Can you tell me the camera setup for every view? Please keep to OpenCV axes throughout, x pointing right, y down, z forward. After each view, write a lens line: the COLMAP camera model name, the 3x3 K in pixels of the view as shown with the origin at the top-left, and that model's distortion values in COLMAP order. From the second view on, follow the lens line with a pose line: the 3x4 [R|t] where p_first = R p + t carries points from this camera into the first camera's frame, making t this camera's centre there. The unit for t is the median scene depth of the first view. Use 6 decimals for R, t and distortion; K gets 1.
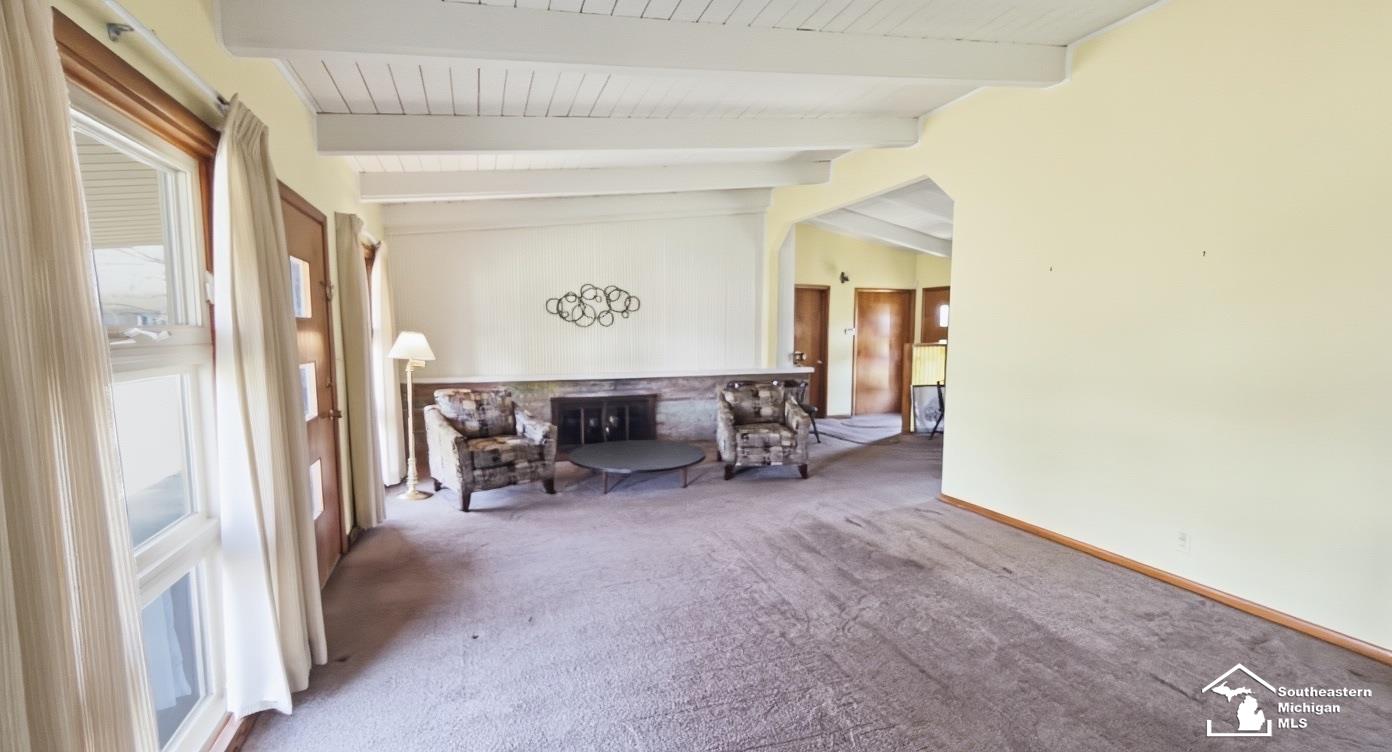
lens RADIAL K [[555.7, 0, 694.7], [0, 555.7, 382.1], [0, 0, 1]] dist [-0.000587, 0.000123]
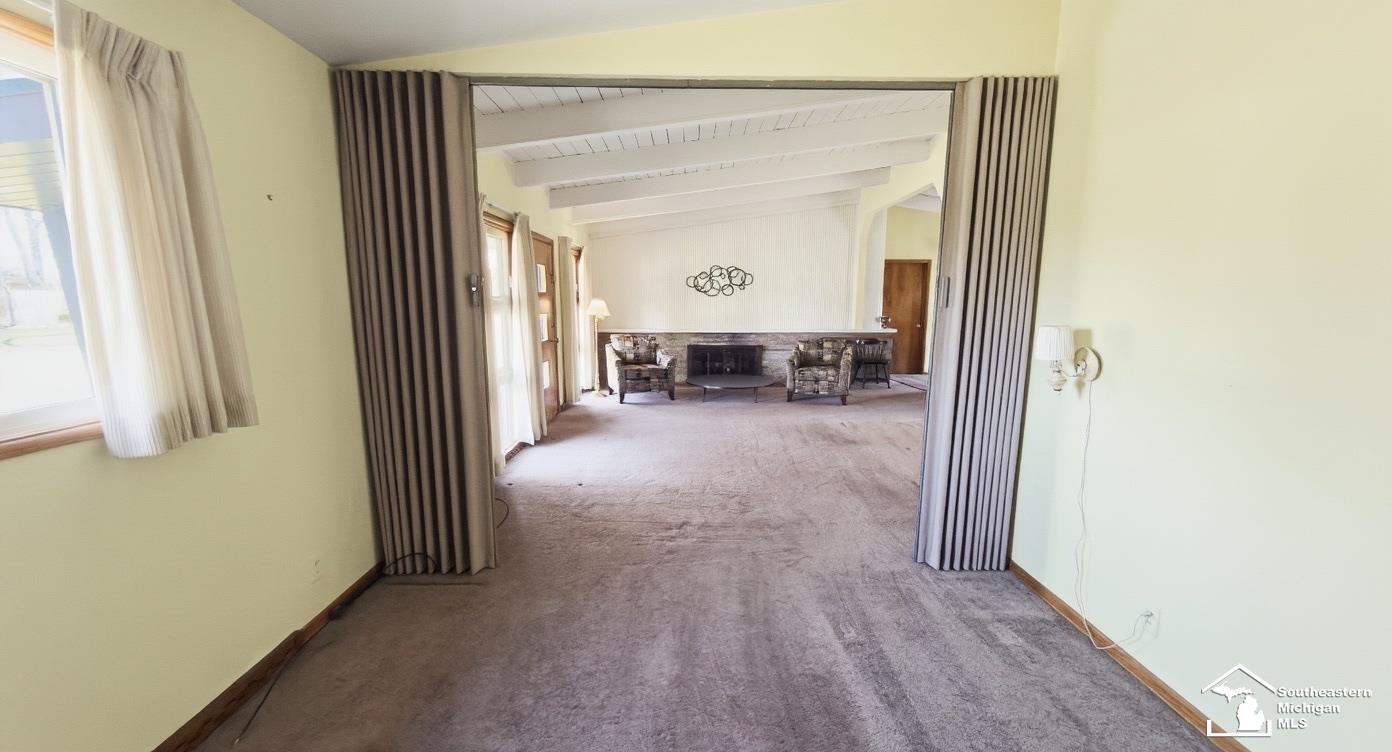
lens RADIAL K [[555.7, 0, 694.7], [0, 555.7, 382.1], [0, 0, 1]] dist [-0.000587, 0.000123]
pose [[0.933894, 0.053080, -0.353589, 0.339468], [-0.033435, 0.997551, 0.061441, 0.043021], [0.355984, -0.045557, 0.933381, -0.441162]]
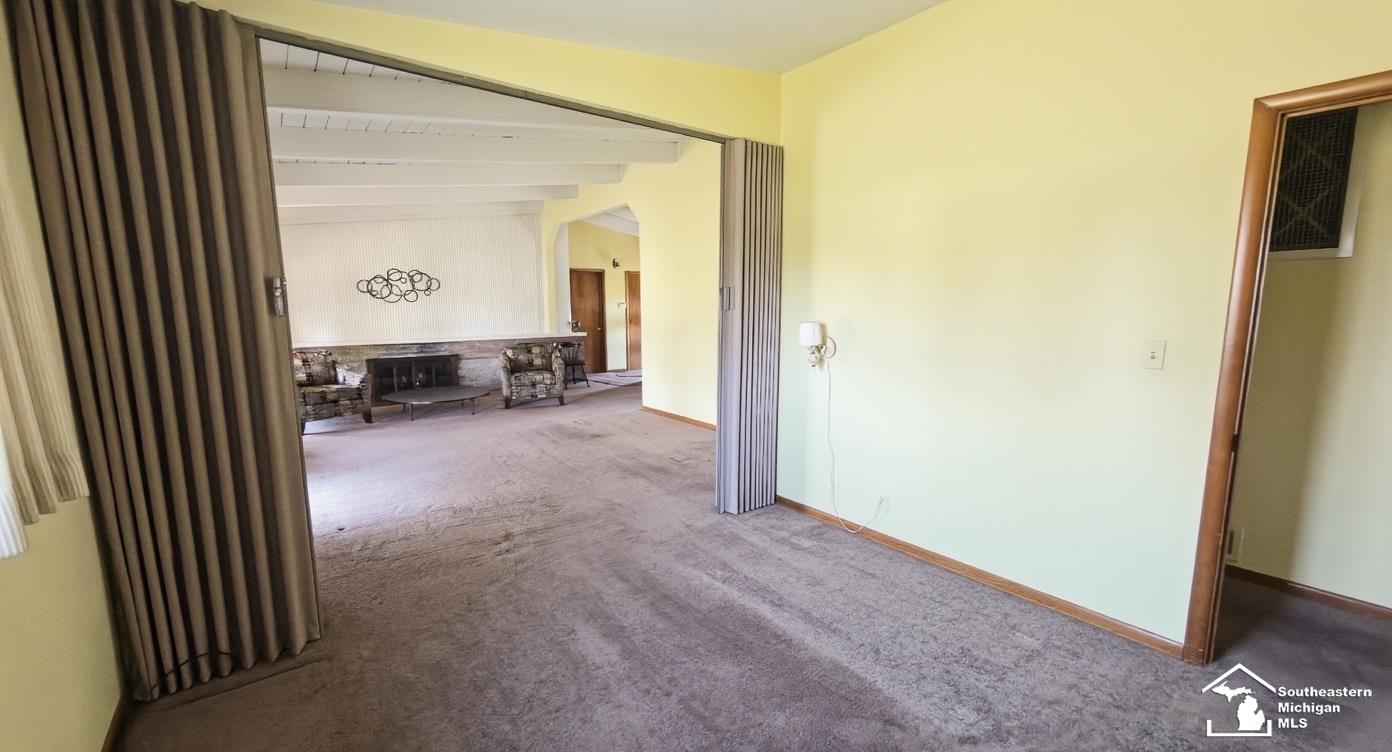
lens RADIAL K [[555.7, 0, 694.7], [0, 555.7, 382.1], [0, 0, 1]] dist [-0.000587, 0.000123]
pose [[0.961693, -0.043990, 0.270576, 0.140372], [0.031610, 0.998252, 0.049943, 0.049483], [-0.272300, -0.039477, 0.961402, -0.509533]]
